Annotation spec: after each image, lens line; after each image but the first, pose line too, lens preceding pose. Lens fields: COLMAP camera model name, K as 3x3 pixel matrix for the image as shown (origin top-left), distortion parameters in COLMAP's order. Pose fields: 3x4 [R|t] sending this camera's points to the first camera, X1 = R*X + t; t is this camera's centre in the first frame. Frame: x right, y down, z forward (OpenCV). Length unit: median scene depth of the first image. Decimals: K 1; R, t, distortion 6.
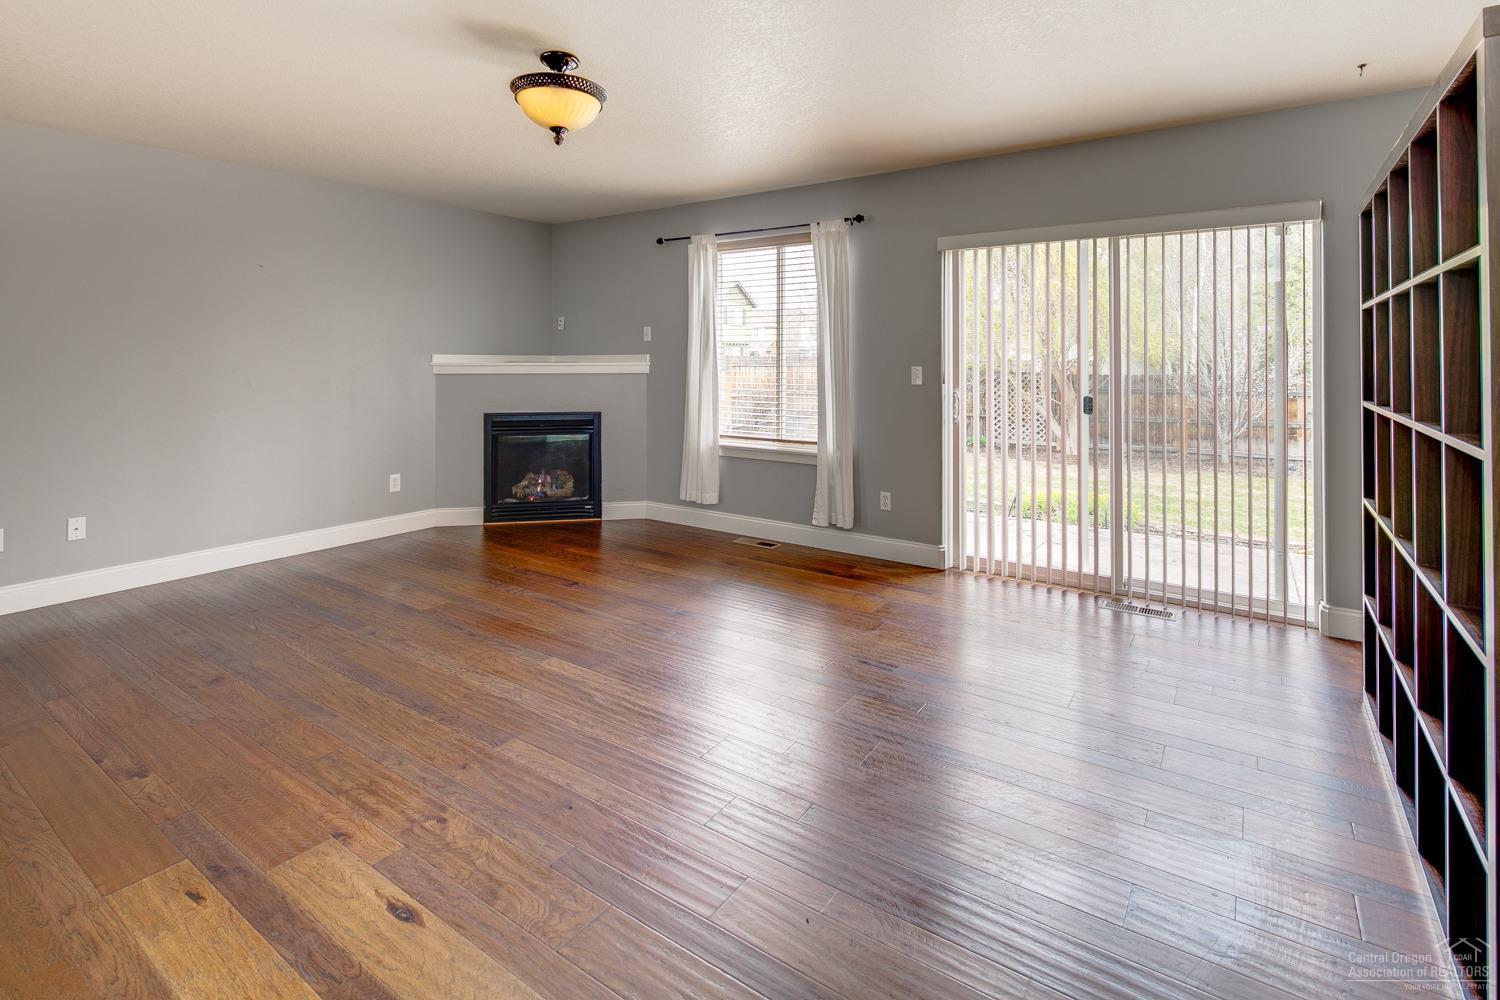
lens RADIAL K [[718.3, 0, 748.7], [0, 718.3, 351.3], [0, 0, 1]] dist [0.000082, -0.000025]
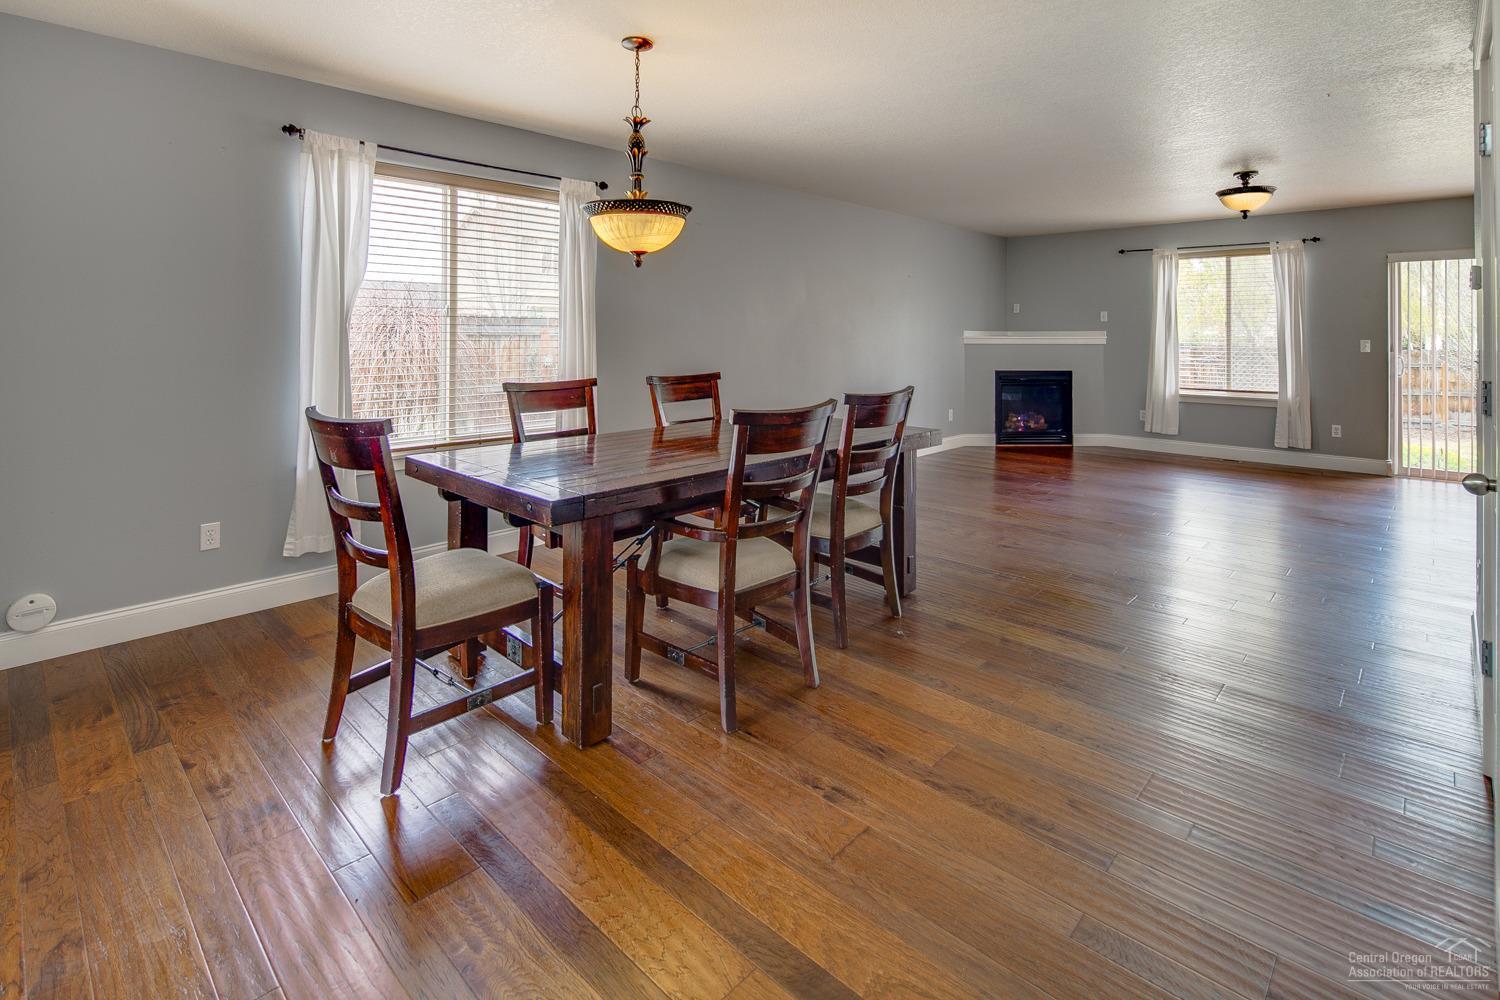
lens RADIAL K [[721.8, 0, 744.5], [0, 721.8, 332.5], [0, 0, 1]] dist [0.002190, 0.000108]
pose [[0.987528, 0.002425, -0.157423, -0.678512], [-0.000839, 0.999948, 0.010143, -0.007009], [0.157439, -0.009884, 0.987479, -0.573210]]
